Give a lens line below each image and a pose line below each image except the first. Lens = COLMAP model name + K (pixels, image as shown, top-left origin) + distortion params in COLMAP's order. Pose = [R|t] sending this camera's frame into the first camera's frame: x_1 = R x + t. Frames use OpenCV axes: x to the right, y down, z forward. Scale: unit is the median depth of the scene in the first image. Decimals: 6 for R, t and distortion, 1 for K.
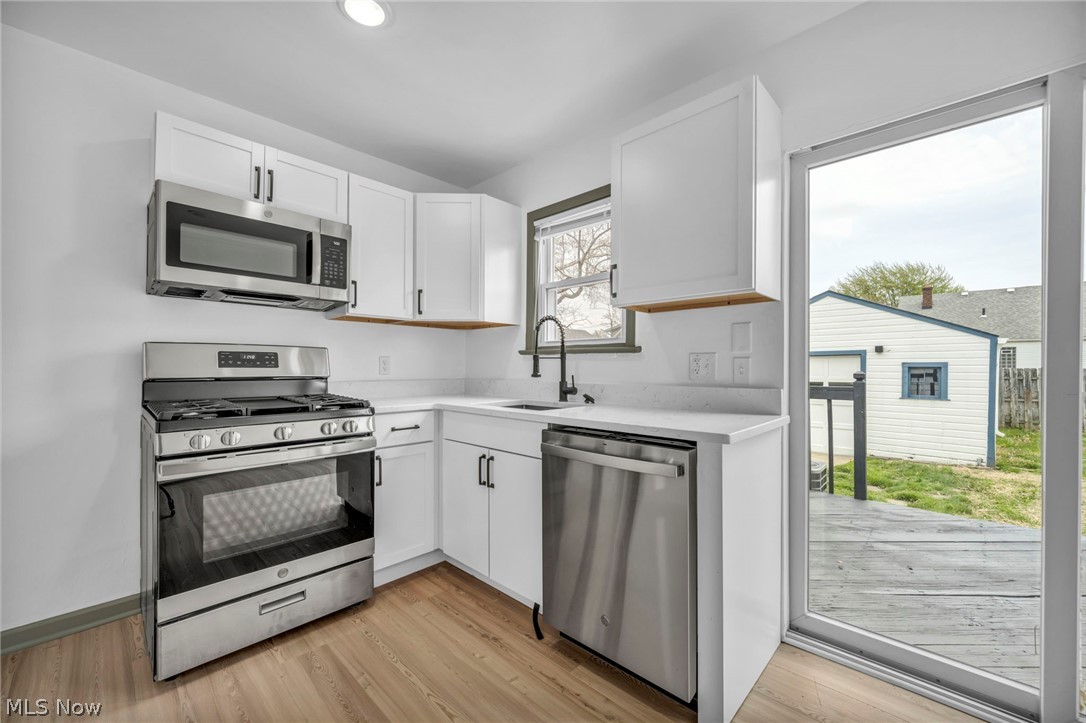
lens RADIAL K [[437.0, 0, 541.1], [0, 437.0, 368.8], [0, 0, 1]] dist [0.000154, 0.000026]
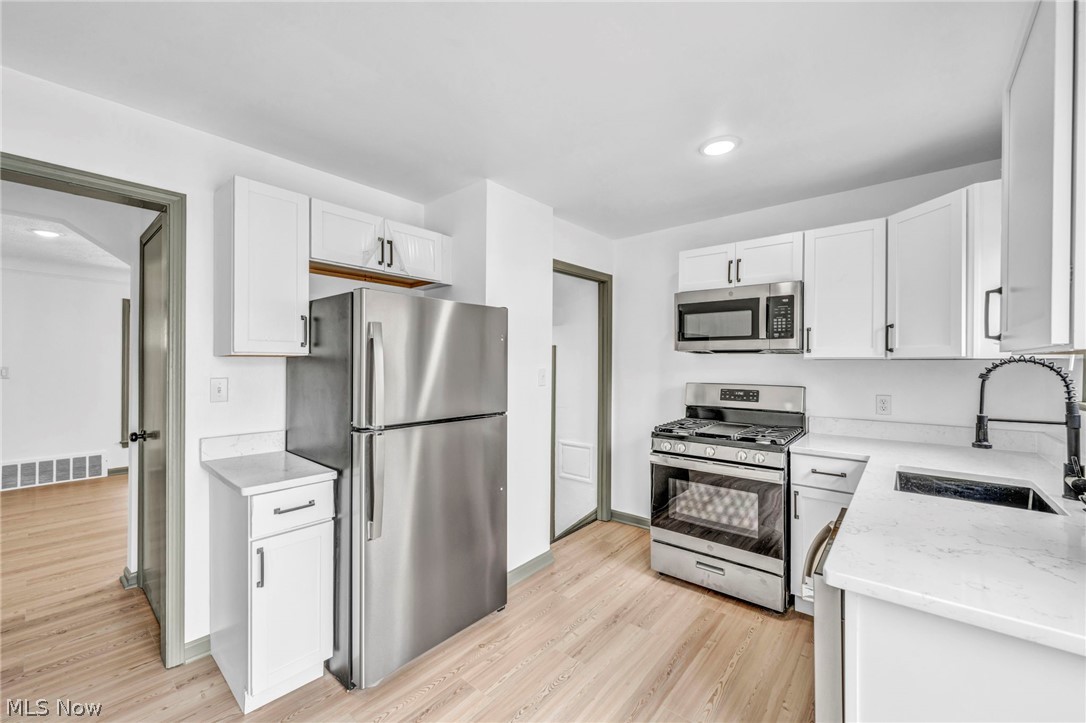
lens RADIAL K [[437.0, 0, 541.1], [0, 437.0, 368.8], [0, 0, 1]] dist [0.000154, 0.000026]
pose [[0.055835, 0.011747, -0.998371, 0.673837], [-0.003714, 0.999926, 0.011557, -0.117437], [0.998433, 0.003062, 0.055875, 0.291042]]
